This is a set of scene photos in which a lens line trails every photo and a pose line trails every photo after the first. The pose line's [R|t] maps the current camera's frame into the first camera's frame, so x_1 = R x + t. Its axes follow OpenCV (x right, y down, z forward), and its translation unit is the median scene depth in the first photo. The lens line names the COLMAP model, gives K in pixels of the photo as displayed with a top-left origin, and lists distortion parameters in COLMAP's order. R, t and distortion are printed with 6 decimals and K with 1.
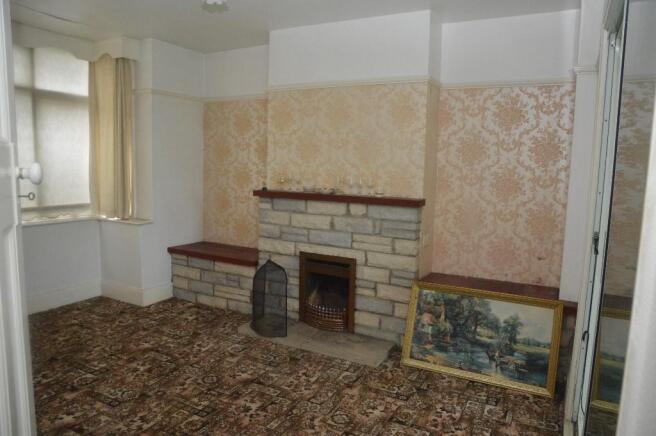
lens RADIAL K [[445.8, 0, 328.5], [0, 445.8, 225.6], [0, 0, 1]] dist [-0.067703, 0.002272]
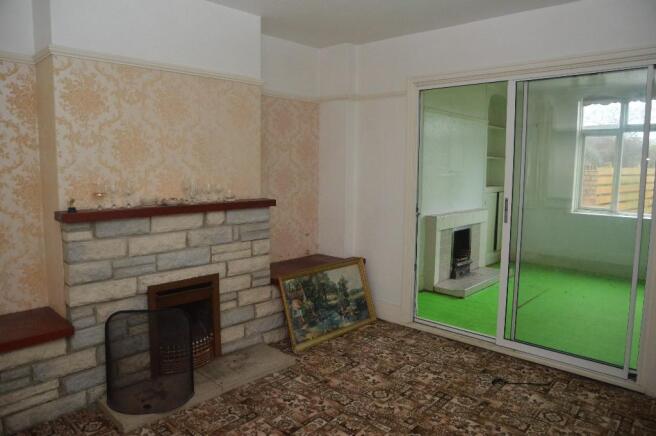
lens RADIAL K [[455.1, 0, 328.0], [0, 455.1, 218.0], [0, 0, 1]] dist [-0.067361, 0.003443]
pose [[0.261515, -0.138423, 0.955222, -0.741306], [0.121481, 0.986513, 0.109699, -0.108328], [-0.957524, 0.087353, 0.274803, 0.540543]]
